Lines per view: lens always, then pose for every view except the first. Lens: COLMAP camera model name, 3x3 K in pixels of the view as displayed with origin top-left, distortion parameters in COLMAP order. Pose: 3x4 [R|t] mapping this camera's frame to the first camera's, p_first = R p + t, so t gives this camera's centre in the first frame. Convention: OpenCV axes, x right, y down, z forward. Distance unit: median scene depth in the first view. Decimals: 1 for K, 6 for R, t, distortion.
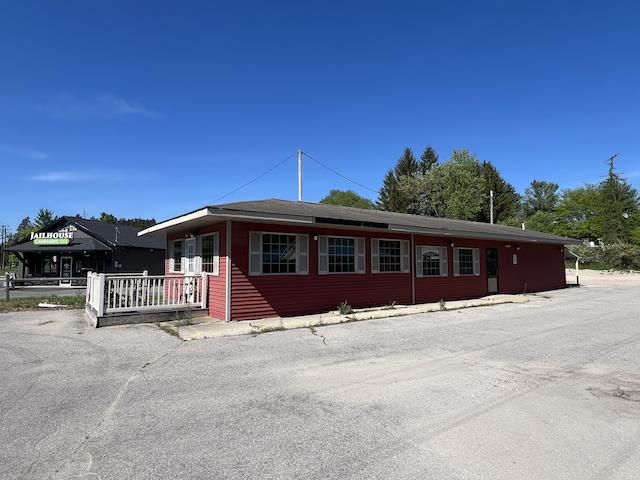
lens RADIAL K [[374.4, 0, 320.0], [0, 374.4, 240.0], [0, 0, 1]] dist [-0.007265, -0.001052]
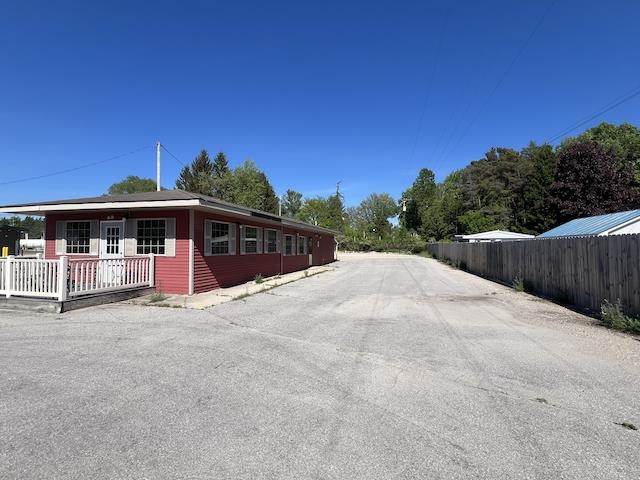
lens RADIAL K [[302.5, 0, 320.0], [0, 302.5, 240.0], [0, 0, 1]] dist [-0.001072, 0.000459]
pose [[0.777802, 0.019715, 0.628200, -0.378440], [-0.046440, 0.998578, 0.026161, 0.000124], [-0.626791, -0.049522, 0.777612, 0.001751]]
